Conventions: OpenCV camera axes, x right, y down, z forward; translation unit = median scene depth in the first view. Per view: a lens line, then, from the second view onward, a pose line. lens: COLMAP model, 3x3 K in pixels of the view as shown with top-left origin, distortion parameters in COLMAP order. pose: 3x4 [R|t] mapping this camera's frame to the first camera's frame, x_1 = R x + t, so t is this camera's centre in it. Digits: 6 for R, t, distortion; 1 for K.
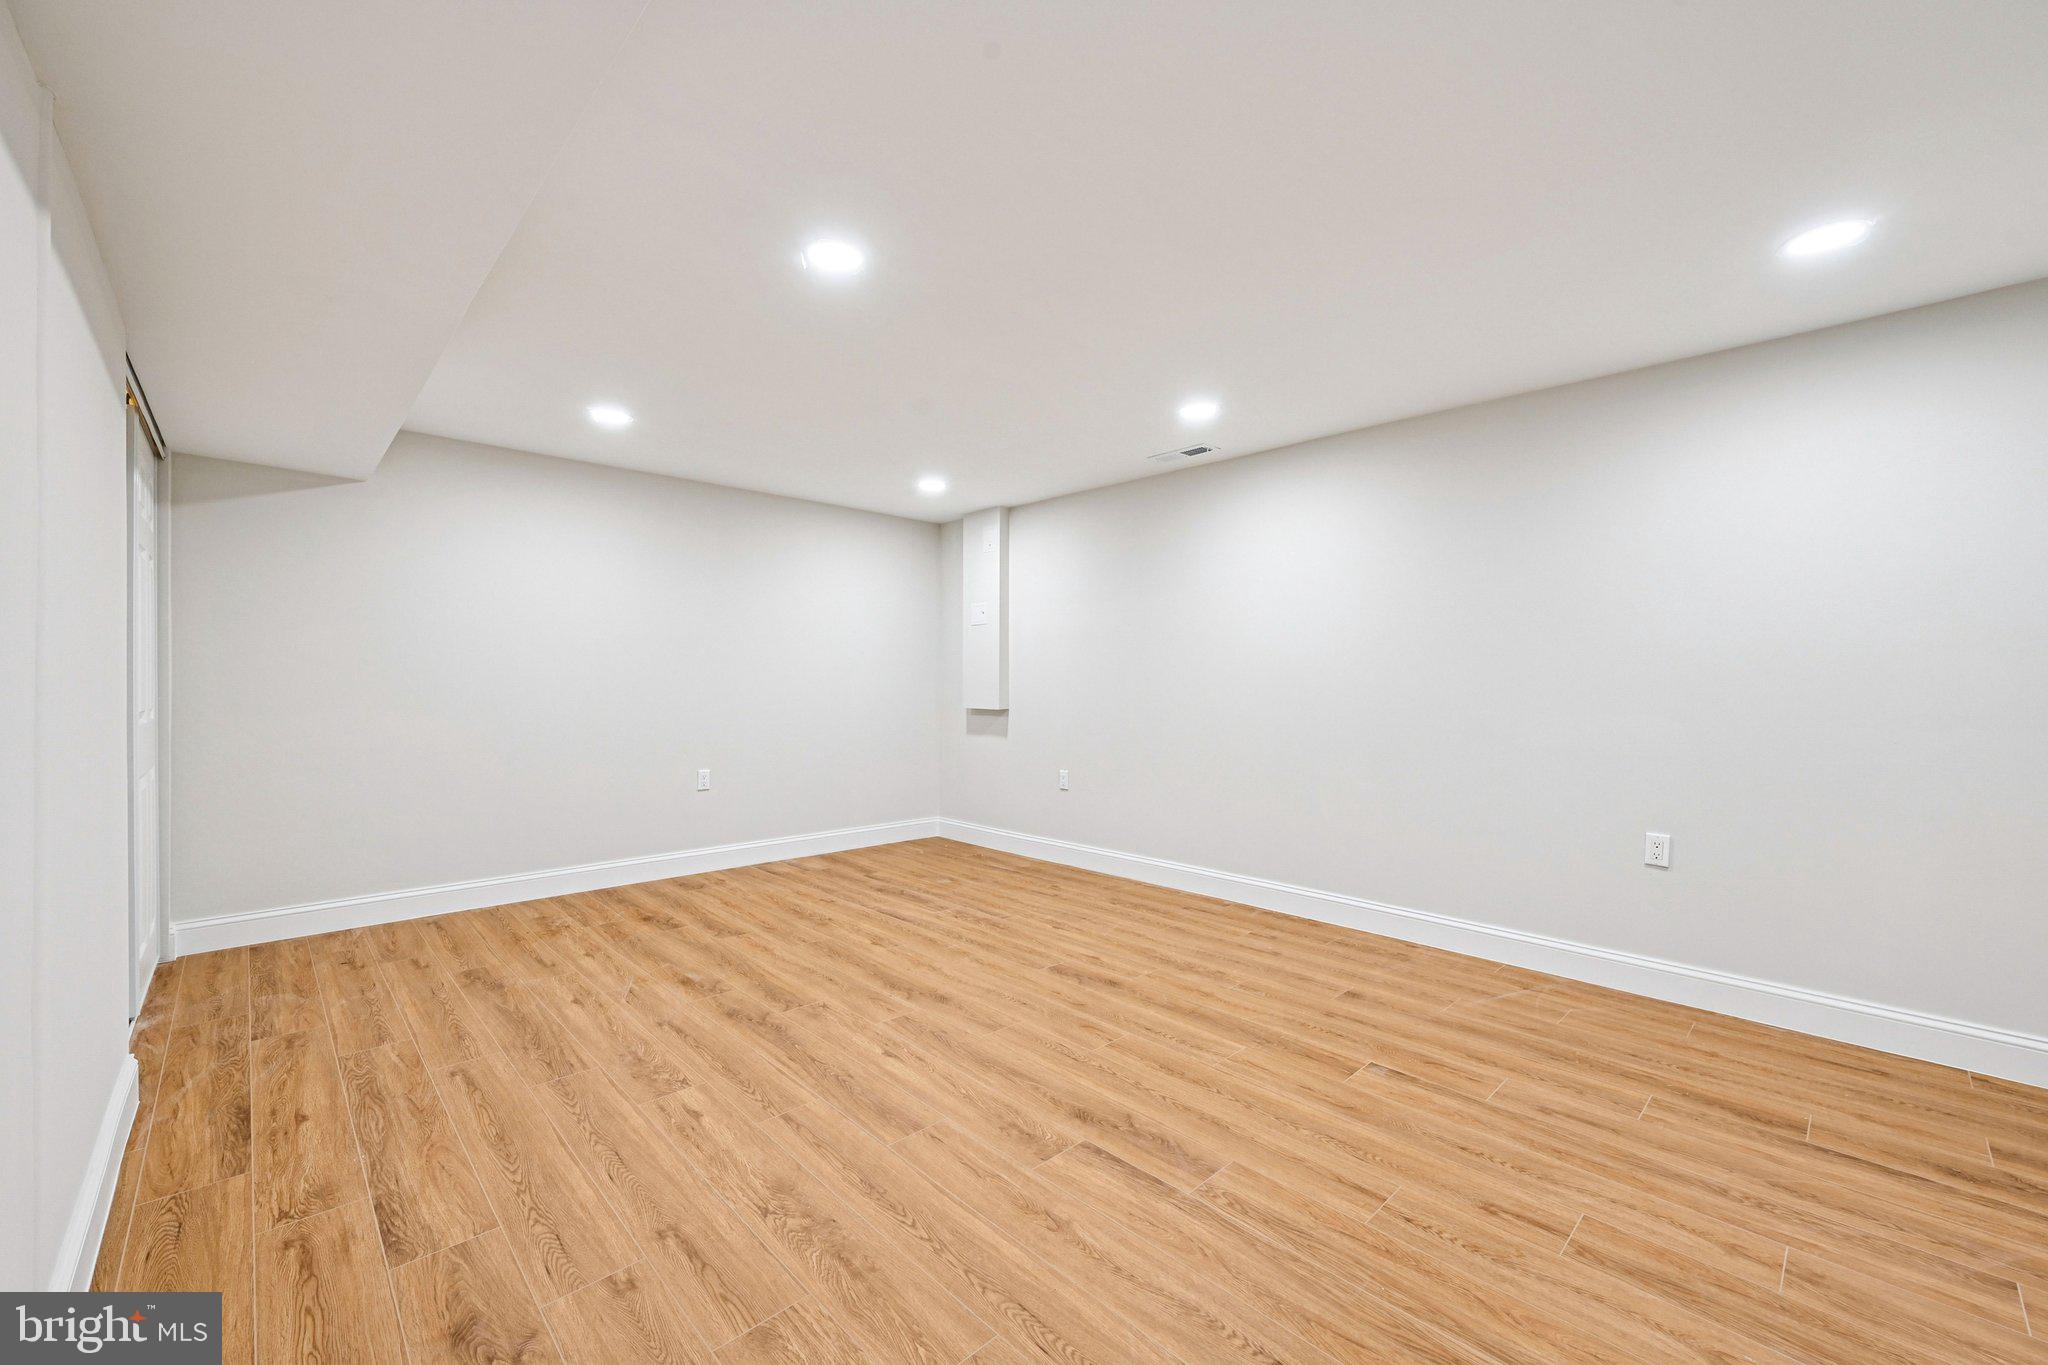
lens RADIAL K [[815.9, 0, 1032.4], [0, 815.9, 687.2], [0, 0, 1]] dist [-0.001098, 0.000293]
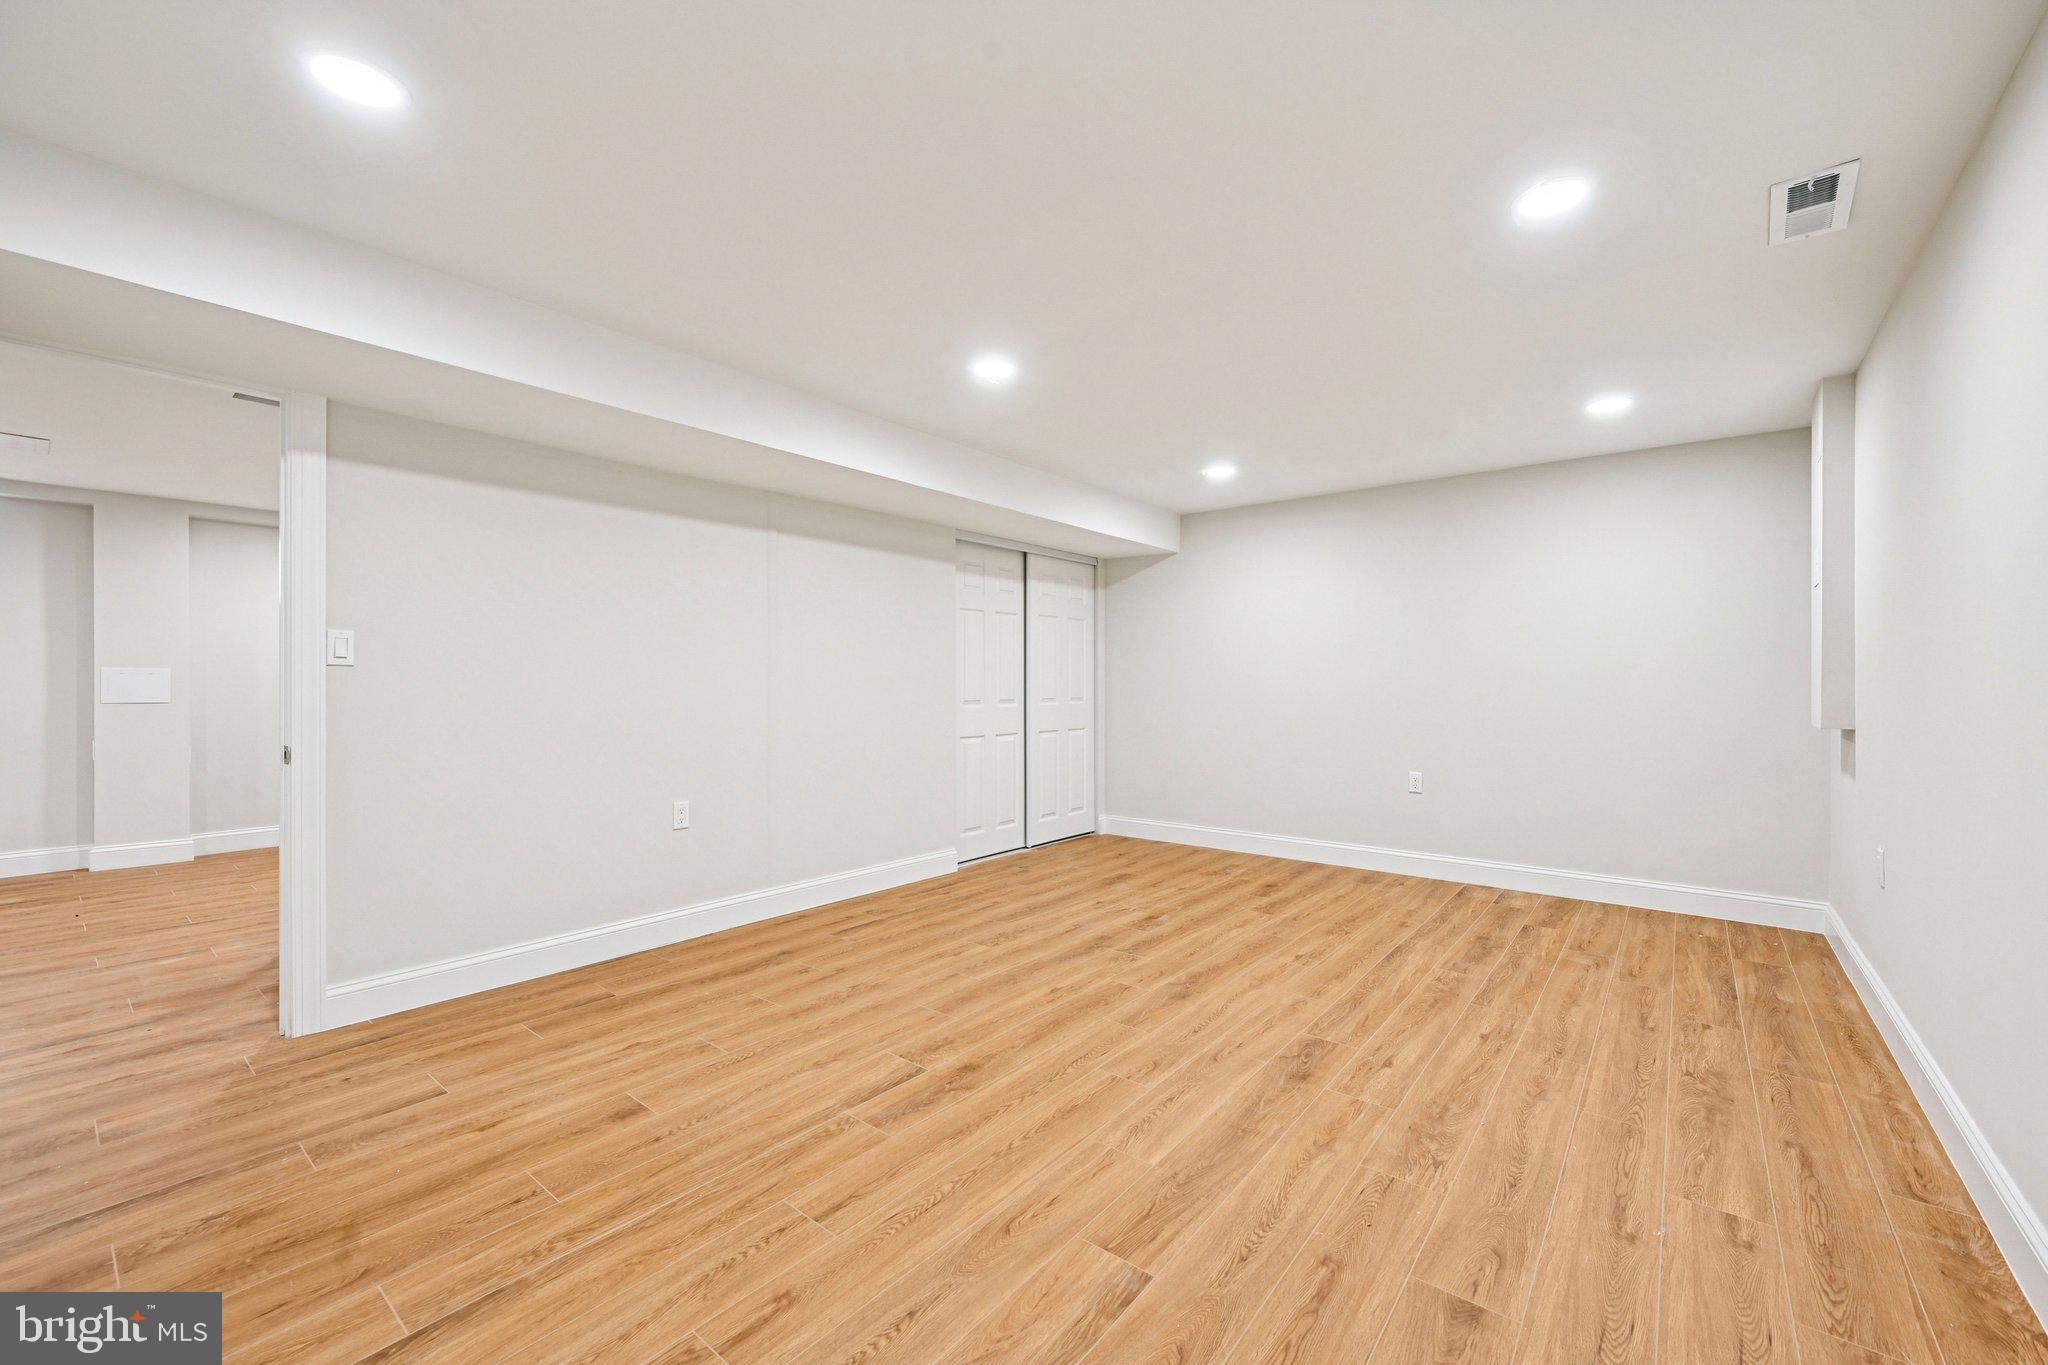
lens RADIAL K [[815.9, 0, 1032.4], [0, 815.9, 687.2], [0, 0, 1]] dist [-0.001098, 0.000293]
pose [[0.126805, 0.000808, -0.991927, 0.859915], [-0.006092, 0.999981, 0.000035, 0.002277], [0.991909, 0.006039, 0.126807, 0.686861]]
